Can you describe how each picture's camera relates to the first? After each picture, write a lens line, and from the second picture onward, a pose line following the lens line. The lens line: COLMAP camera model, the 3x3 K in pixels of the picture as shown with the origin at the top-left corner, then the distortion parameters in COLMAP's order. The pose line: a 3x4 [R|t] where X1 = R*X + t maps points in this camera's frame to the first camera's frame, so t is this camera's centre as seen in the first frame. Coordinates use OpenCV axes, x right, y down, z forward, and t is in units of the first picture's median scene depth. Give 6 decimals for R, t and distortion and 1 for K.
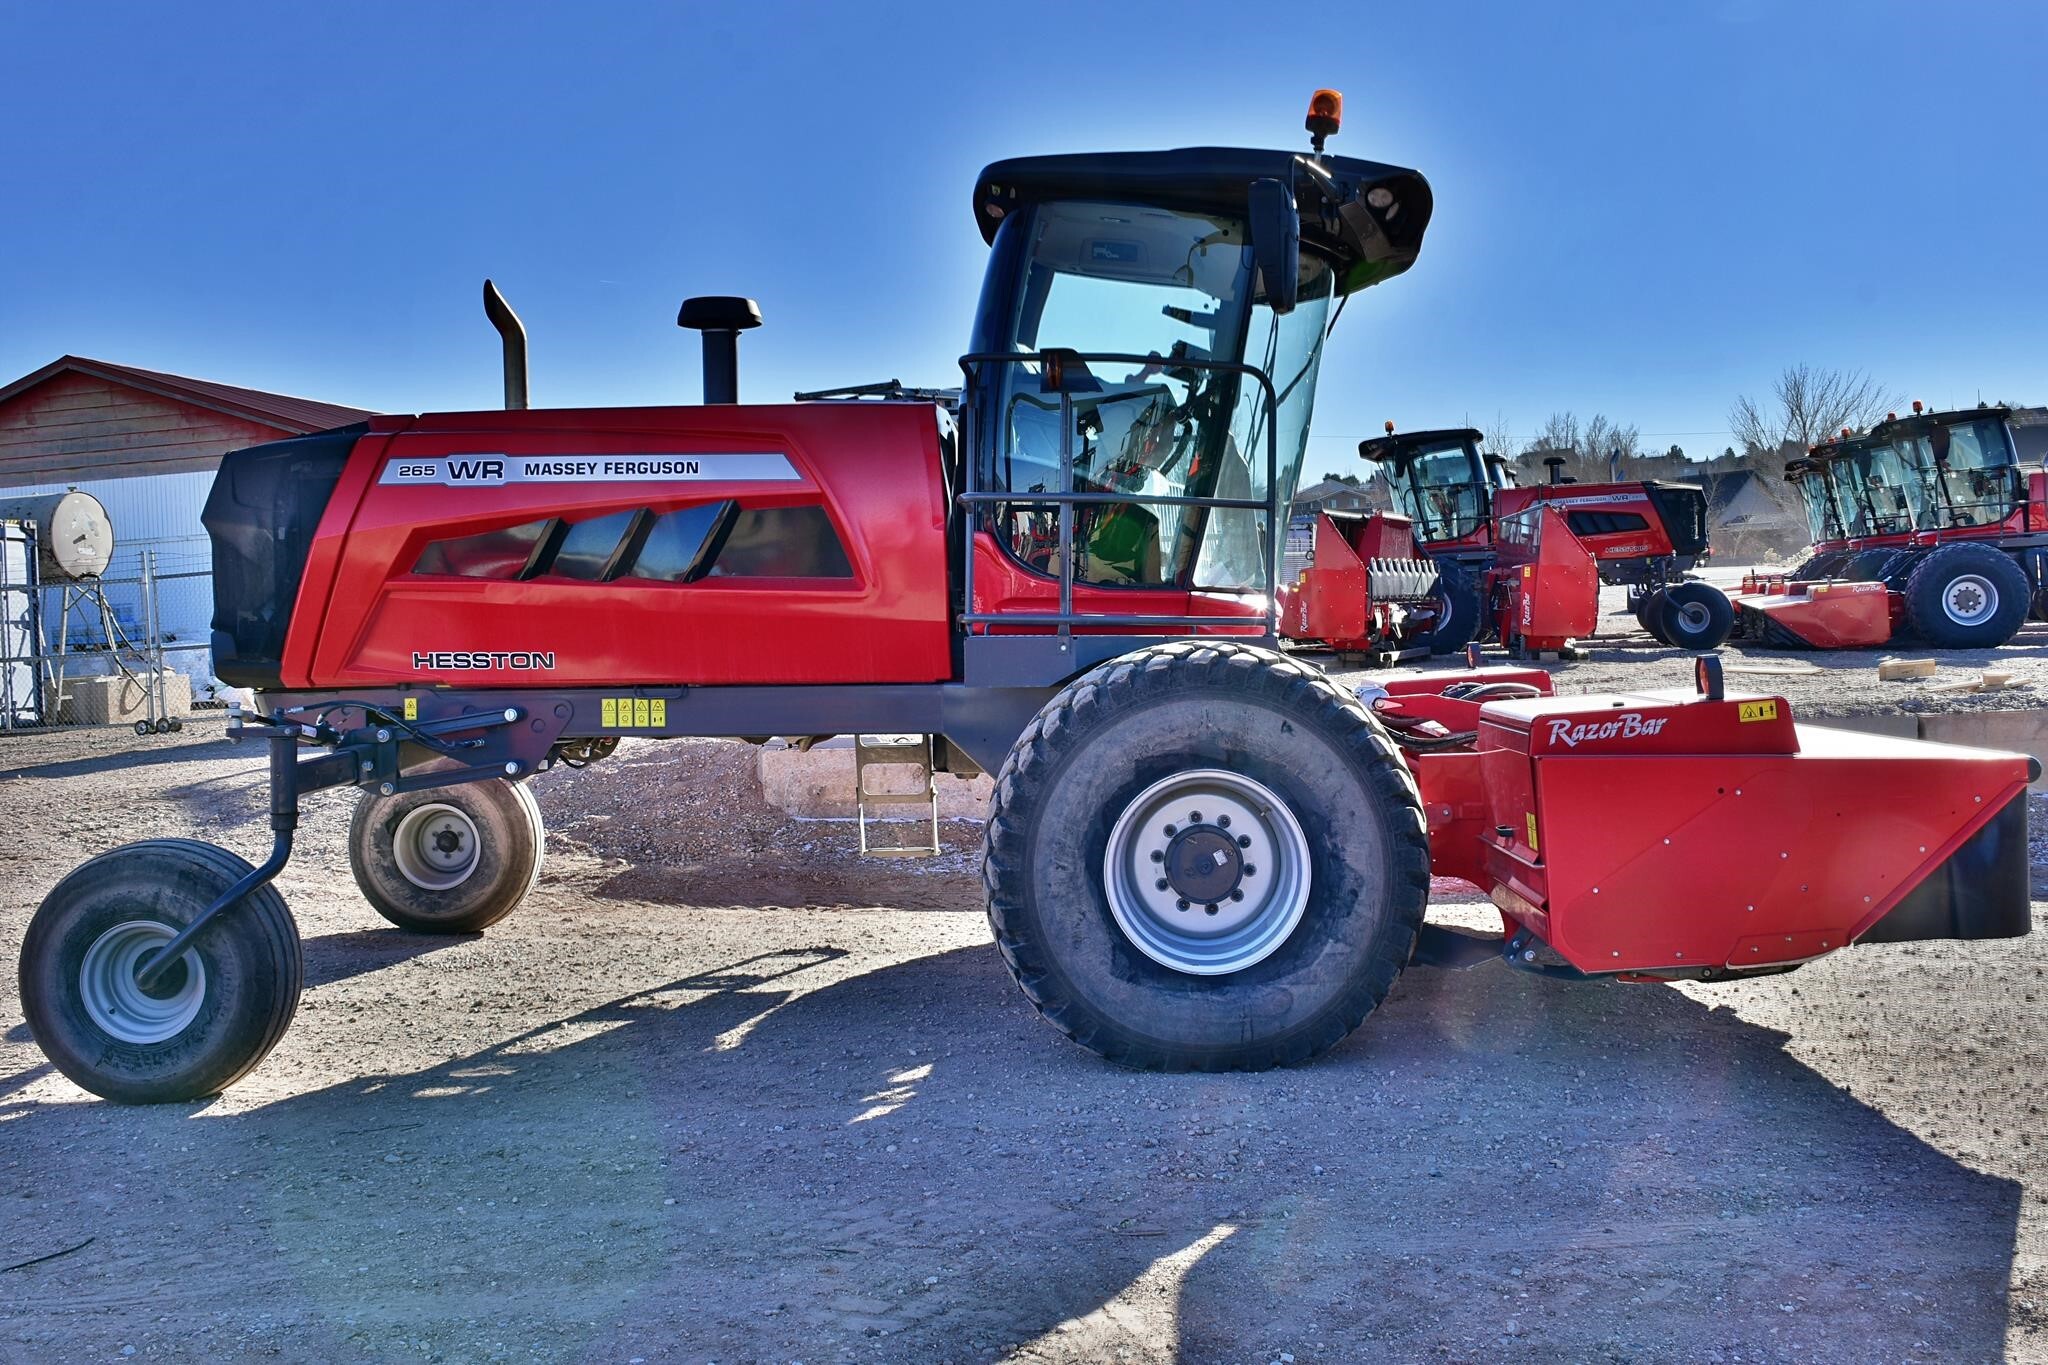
lens RADIAL K [[2059.7, 0, 1023.7], [0, 2059.7, 588.5], [0, 0, 1]] dist [-0.001158, 0.003215]
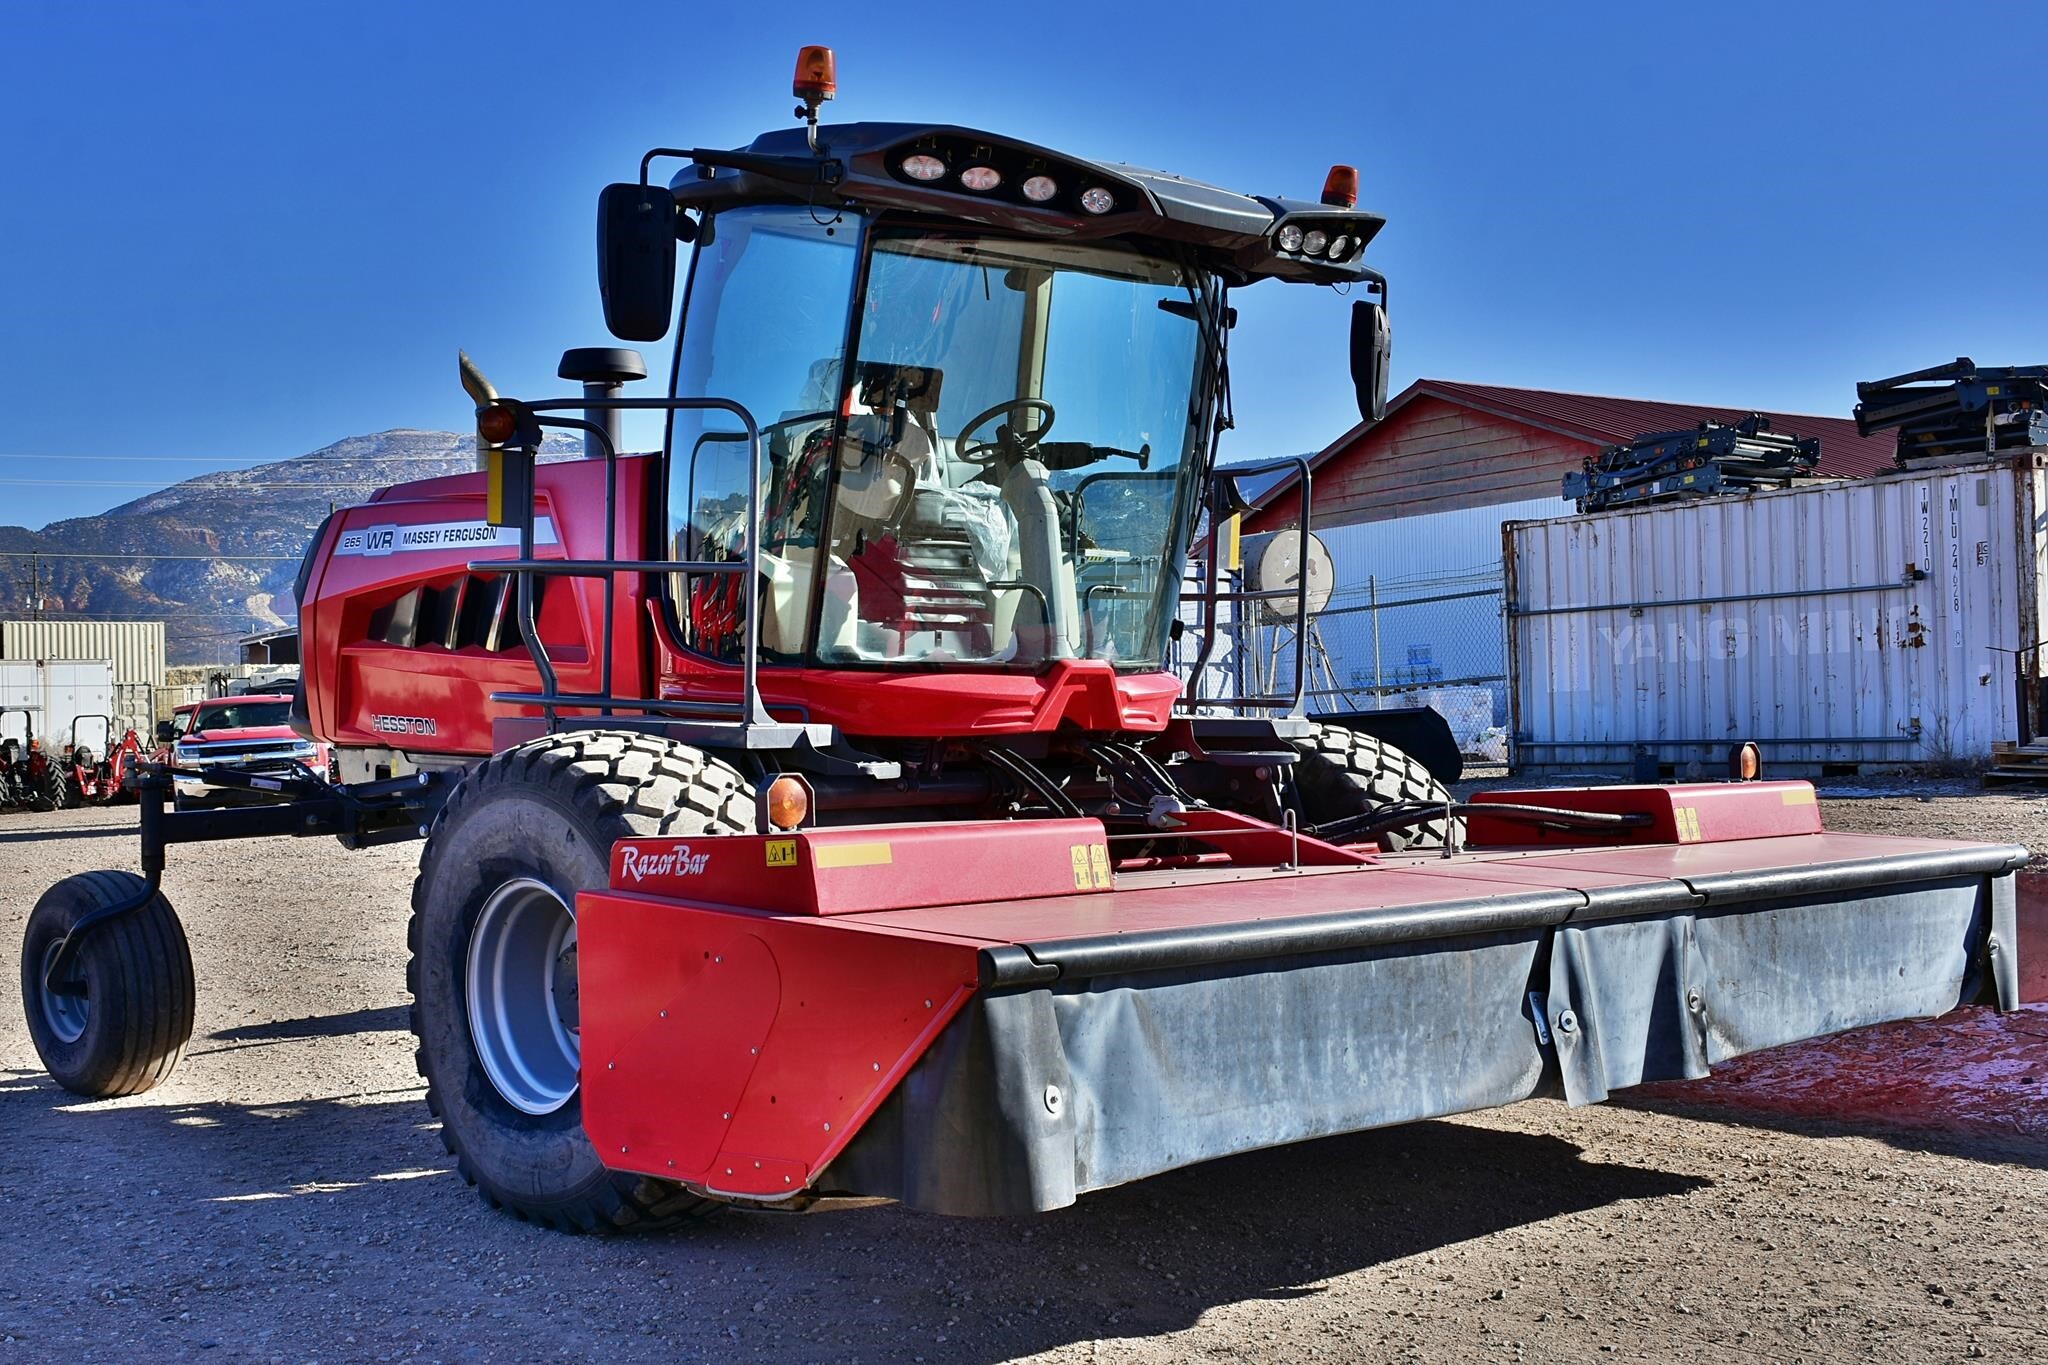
lens RADIAL K [[2405.2, 0, 979.9], [0, 2405.2, 689.3], [0, 0, 1]] dist [-0.023109, 0.001575]
pose [[0.715562, 0.021435, -0.698220, 0.933983], [-0.001063, 0.999561, 0.029596, -0.022253], [0.698548, -0.020436, 0.715271, 0.410033]]
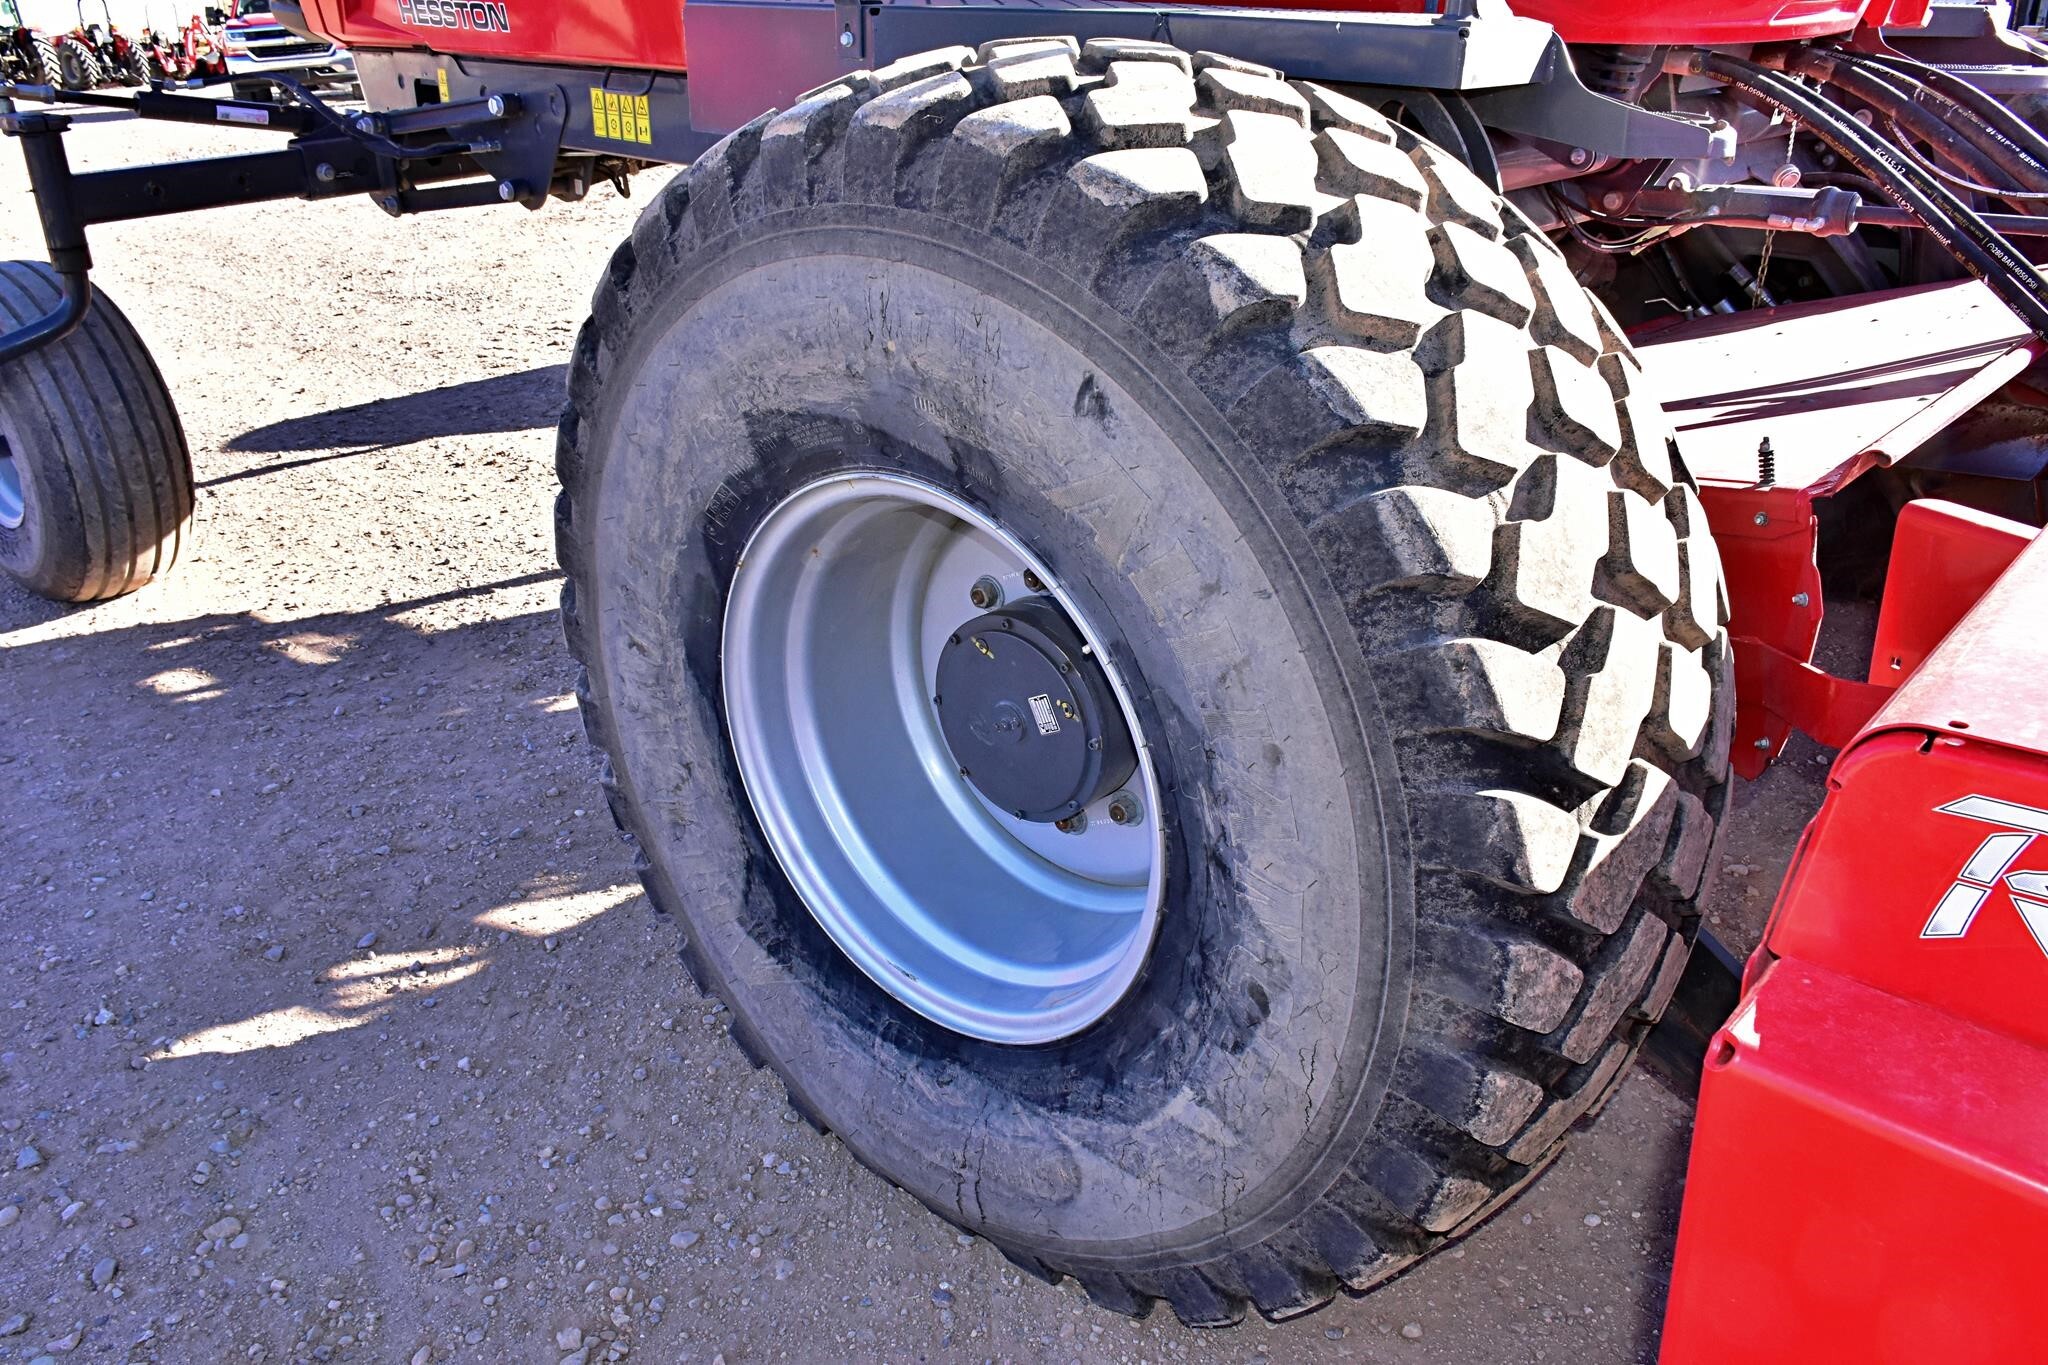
lens RADIAL K [[1593.5, 0, 1024.0], [0, 1593.5, 682.5], [0, 0, 1]] dist [-0.023714, 0.003730]
pose [[0.782355, 0.273370, -0.559634, 0.246973], [-0.005638, 0.901601, 0.432532, 0.010448], [0.622807, -0.335238, 0.706913, 0.830883]]
